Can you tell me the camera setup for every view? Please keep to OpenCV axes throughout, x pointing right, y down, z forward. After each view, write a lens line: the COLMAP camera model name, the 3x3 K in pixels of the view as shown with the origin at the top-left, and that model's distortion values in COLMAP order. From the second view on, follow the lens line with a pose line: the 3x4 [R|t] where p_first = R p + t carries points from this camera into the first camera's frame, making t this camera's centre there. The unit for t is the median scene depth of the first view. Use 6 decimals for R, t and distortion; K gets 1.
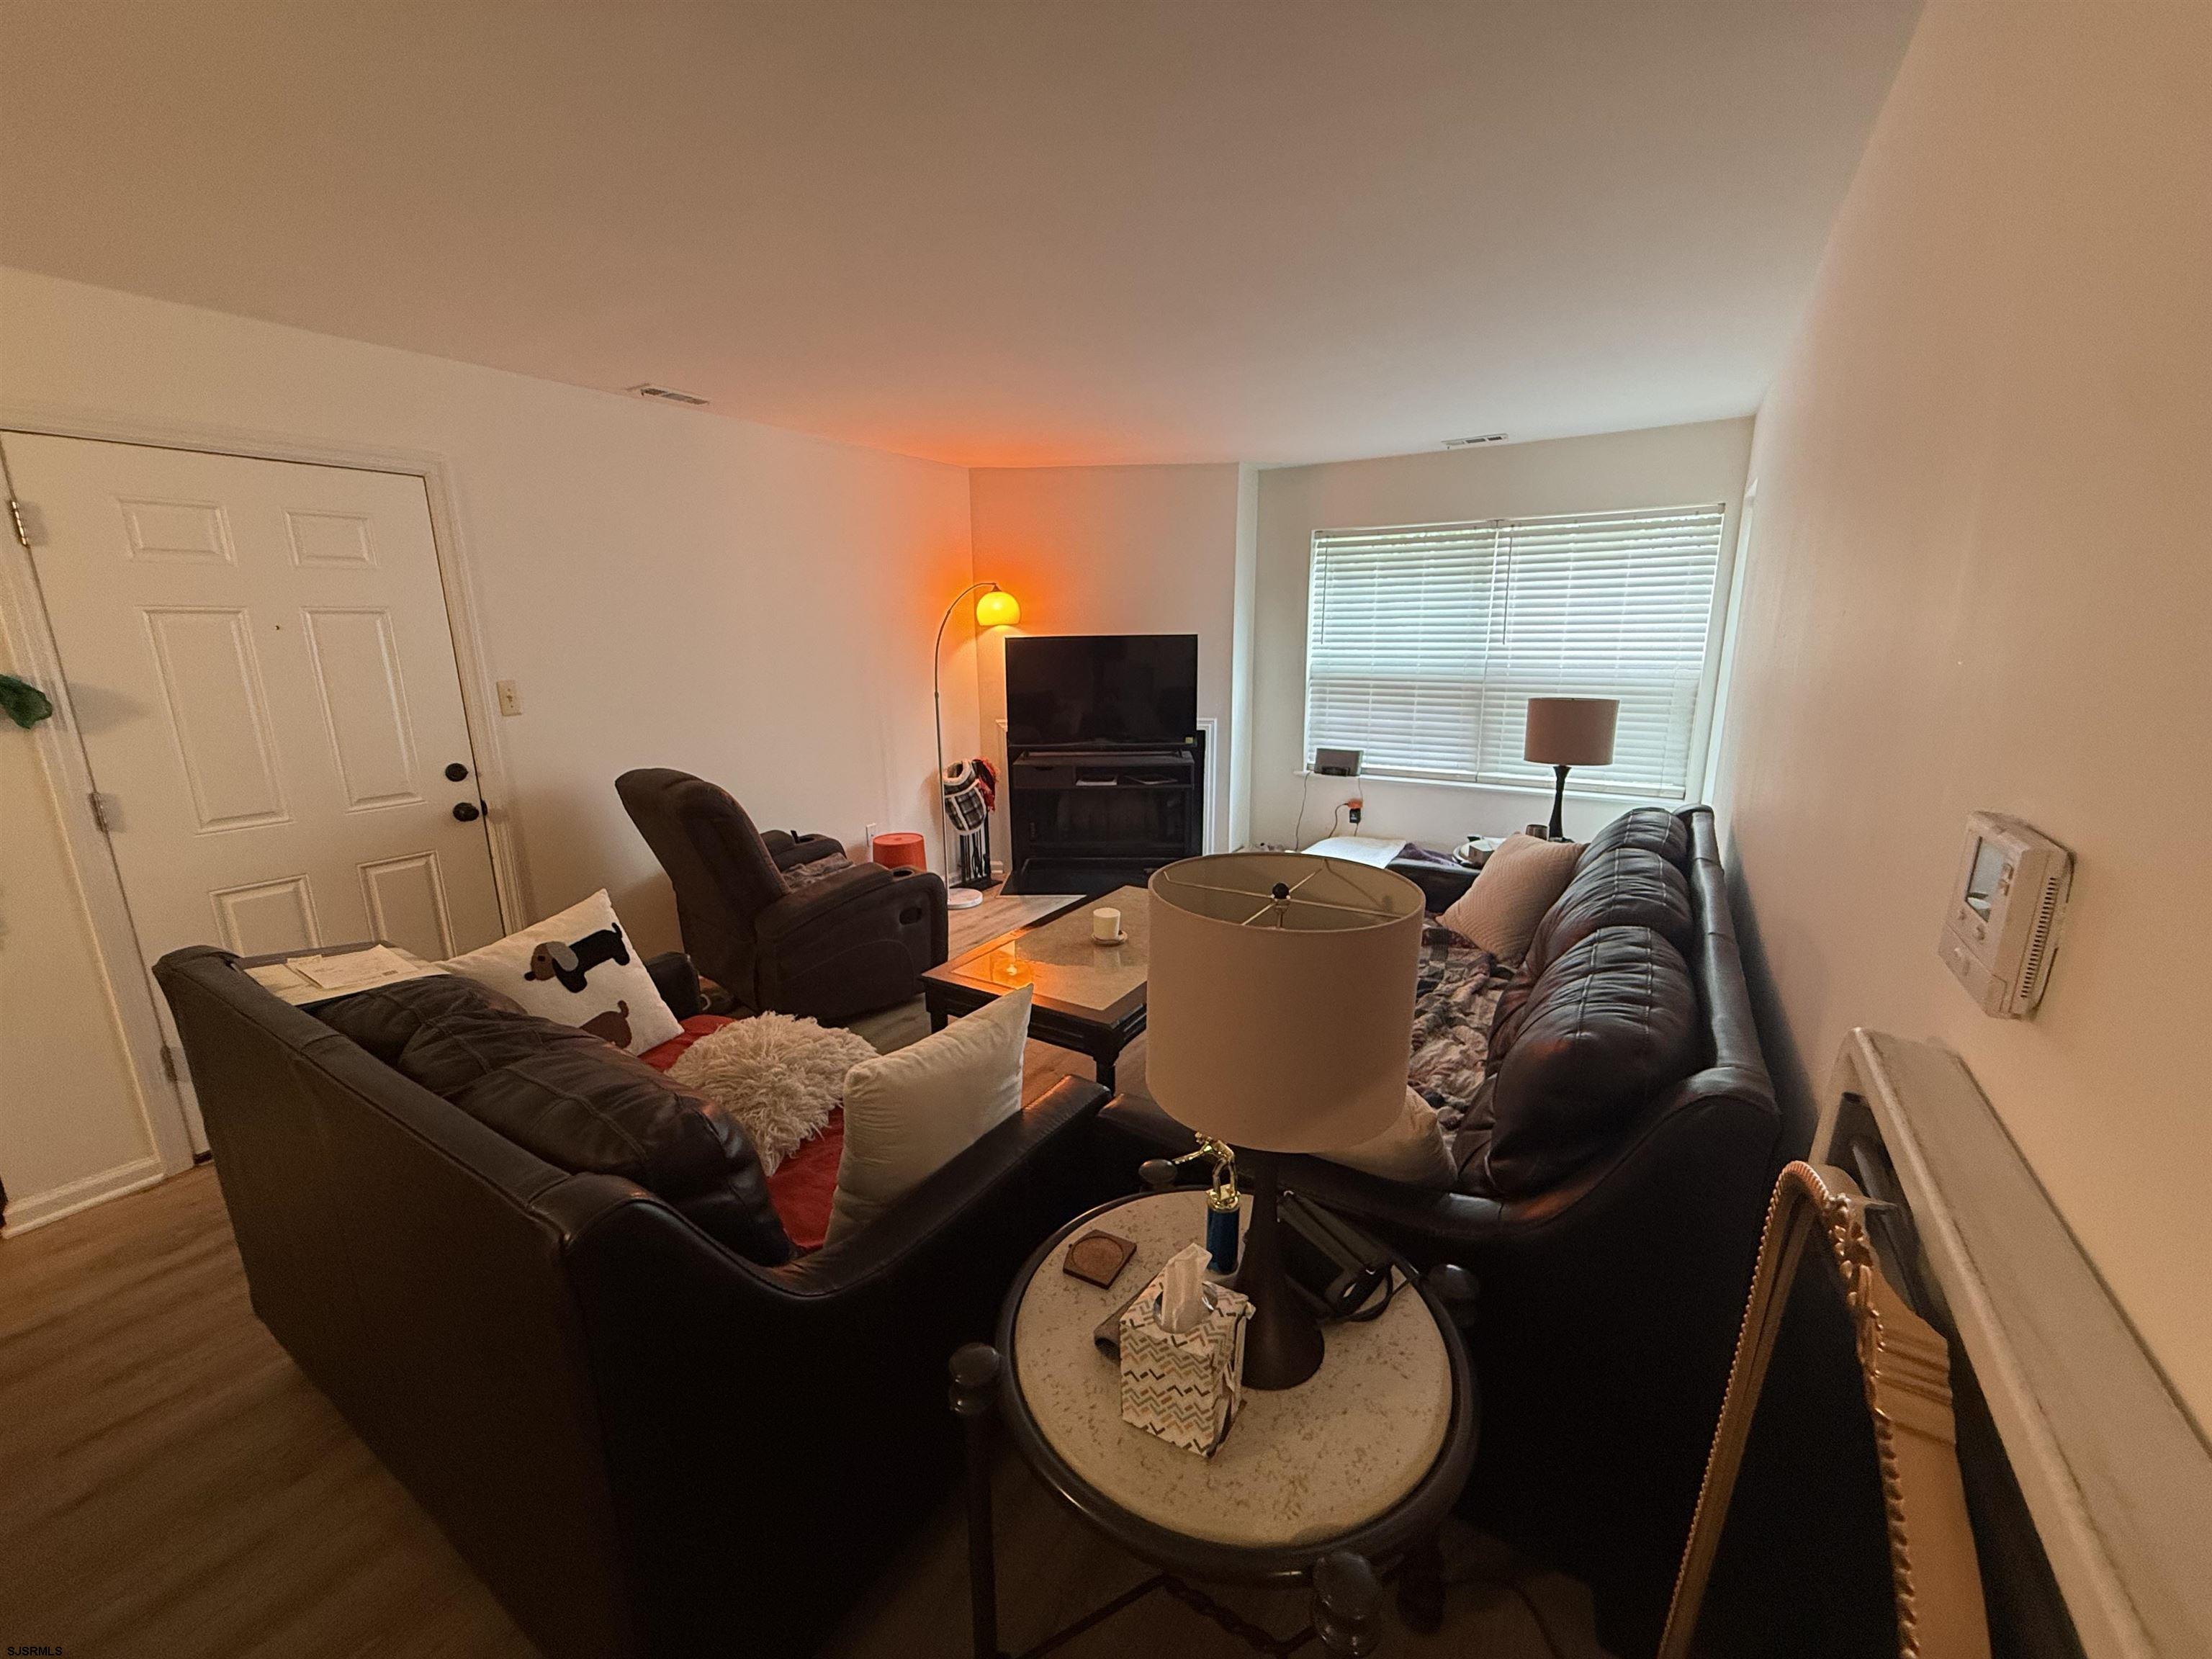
lens RADIAL K [[882.8, 0, 1100.6], [0, 882.8, 821.9], [0, 0, 1]] dist [0.000792, -0.000338]
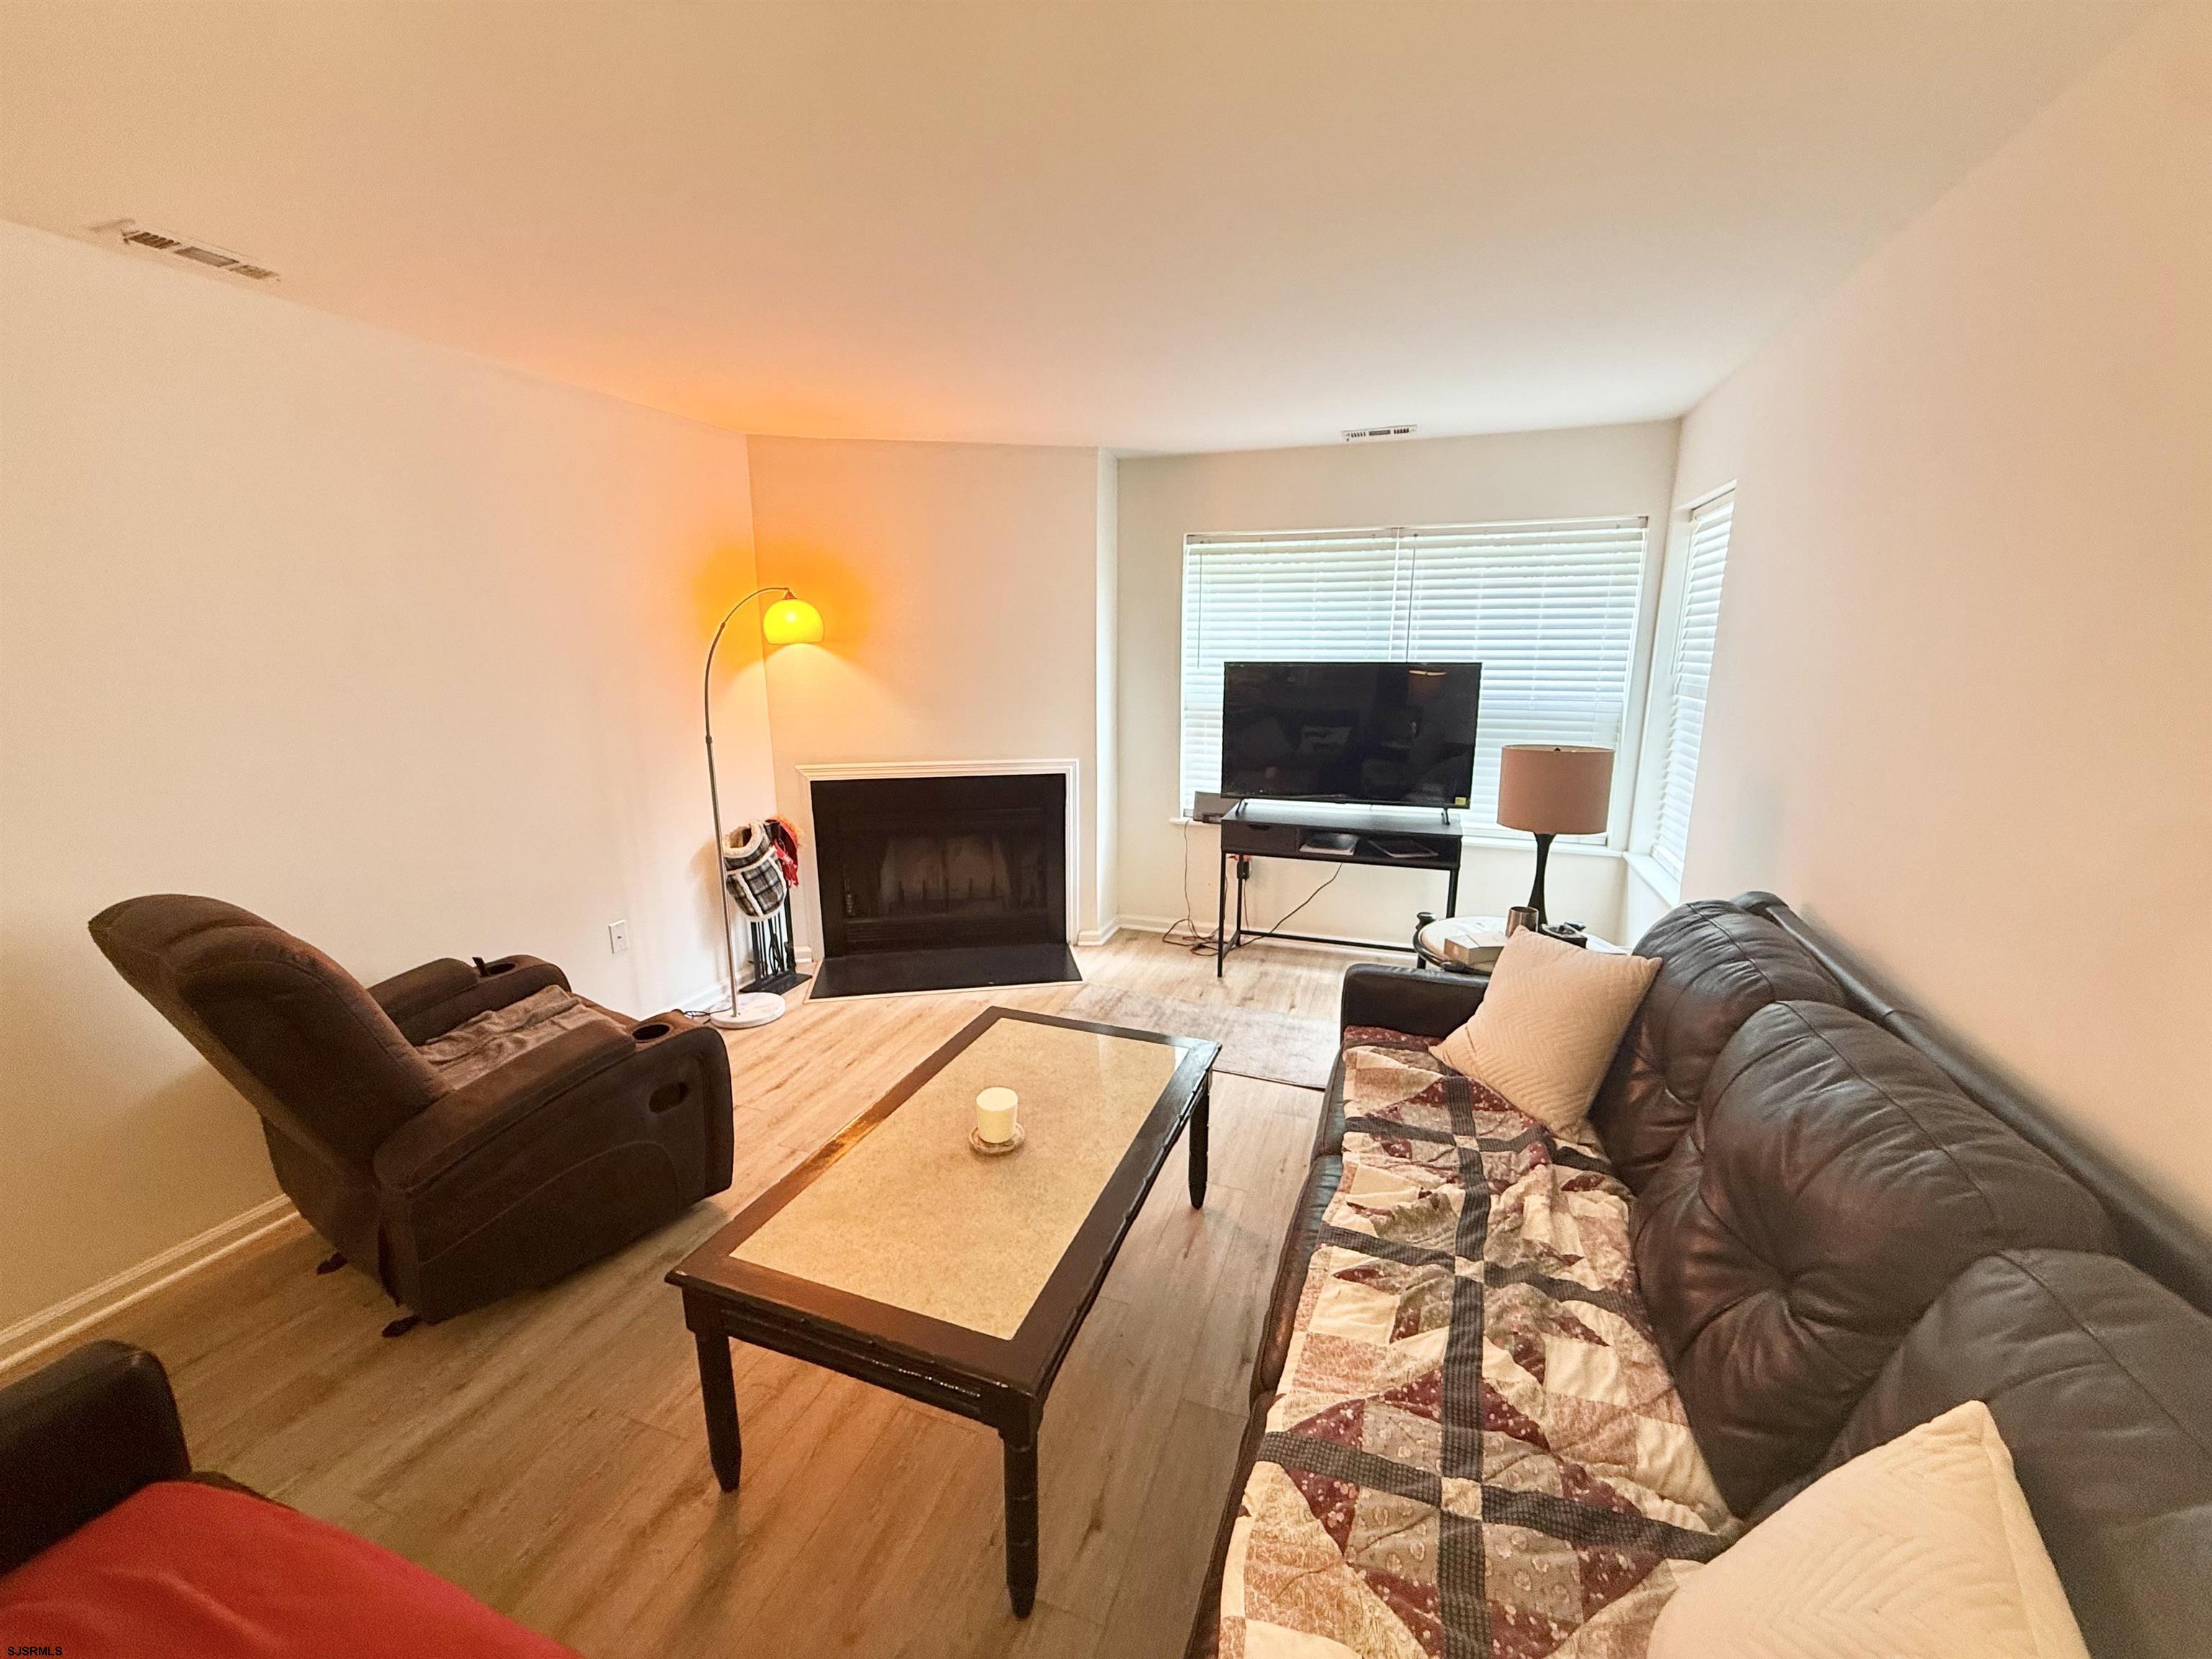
lens RADIAL K [[882.8, 0, 1100.8], [0, 882.8, 826.0], [0, 0, 1]] dist [0.000792, -0.000338]
pose [[0.976838, -0.034113, 0.211242, -0.024570], [0.035562, 0.999363, -0.003066, -0.054613], [-0.211003, 0.010507, 0.977429, 0.205732]]
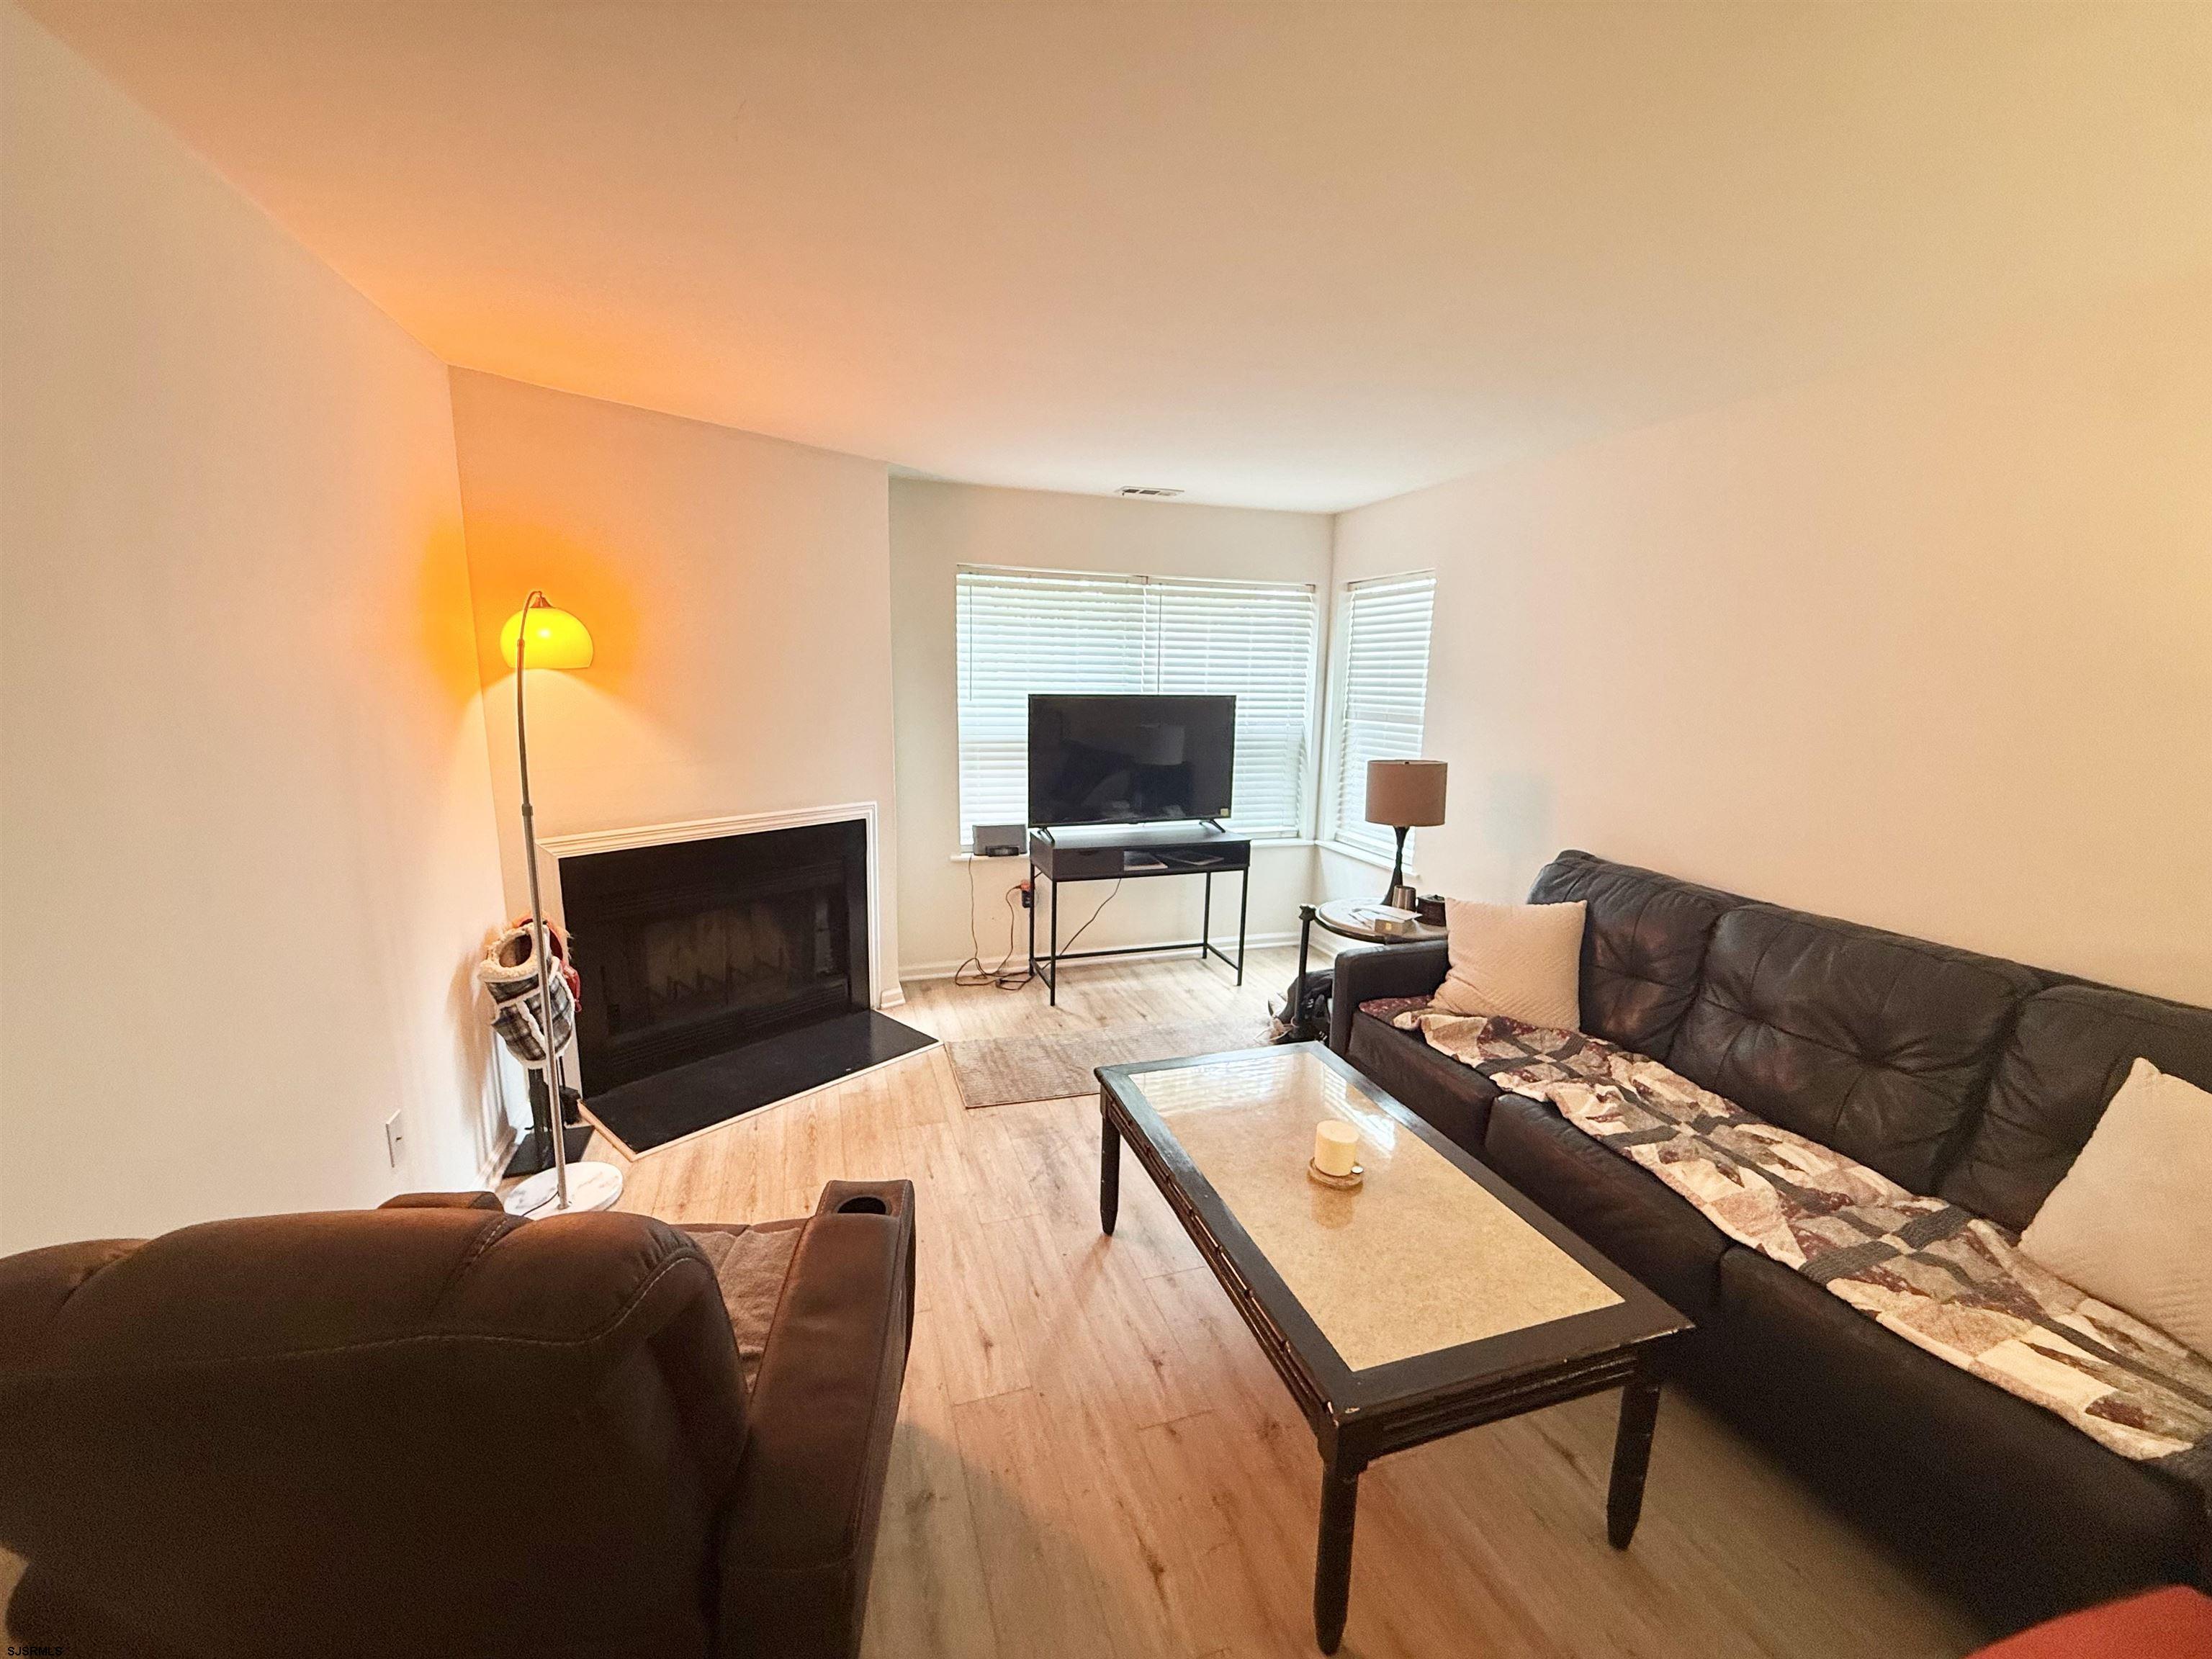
lens RADIAL K [[882.8, 0, 1096.9], [0, 882.8, 823.6], [0, 0, 1]] dist [0.000792, -0.000338]
pose [[0.635499, -0.108786, 0.764400, -0.334025], [0.140536, 0.989784, 0.024024, -0.095530], [-0.759204, 0.092158, 0.644295, 0.406684]]
